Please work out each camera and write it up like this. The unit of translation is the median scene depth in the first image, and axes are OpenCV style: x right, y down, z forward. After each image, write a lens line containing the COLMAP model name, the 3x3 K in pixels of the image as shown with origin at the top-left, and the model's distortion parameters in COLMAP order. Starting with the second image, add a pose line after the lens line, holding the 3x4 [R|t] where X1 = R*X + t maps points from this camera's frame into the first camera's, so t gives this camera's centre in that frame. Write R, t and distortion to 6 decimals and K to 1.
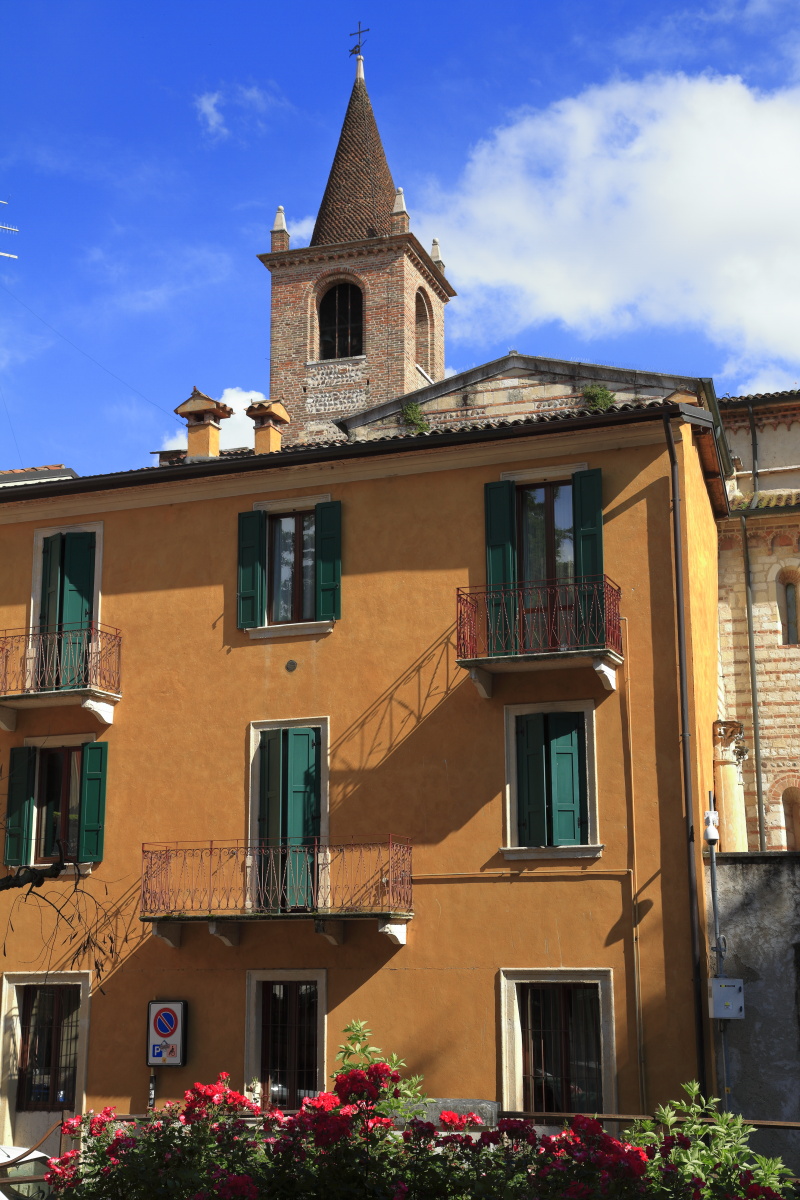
lens RADIAL K [[1475.4, 0, 400.0], [0, 1475.4, 600.0], [0, 0, 1]] dist [0.107816, 0.007323]
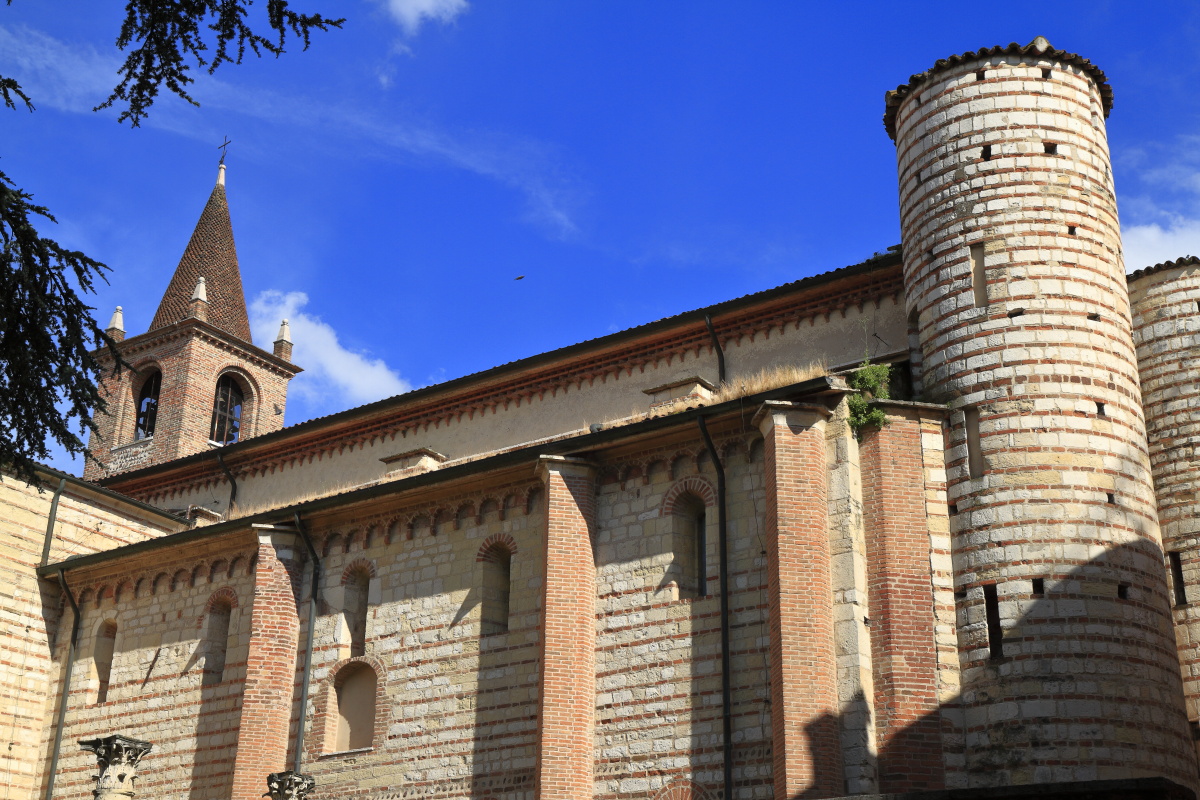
lens RADIAL K [[1475.4, 0, 600.0], [0, 1475.4, 400.0], [0, 0, 1]] dist [0.107816, 0.007323]
pose [[0.956411, -0.096052, -0.275774, 0.556512], [0.040477, 0.978846, -0.200553, 0.029686], [0.289203, 0.180649, 0.940068, 0.112243]]
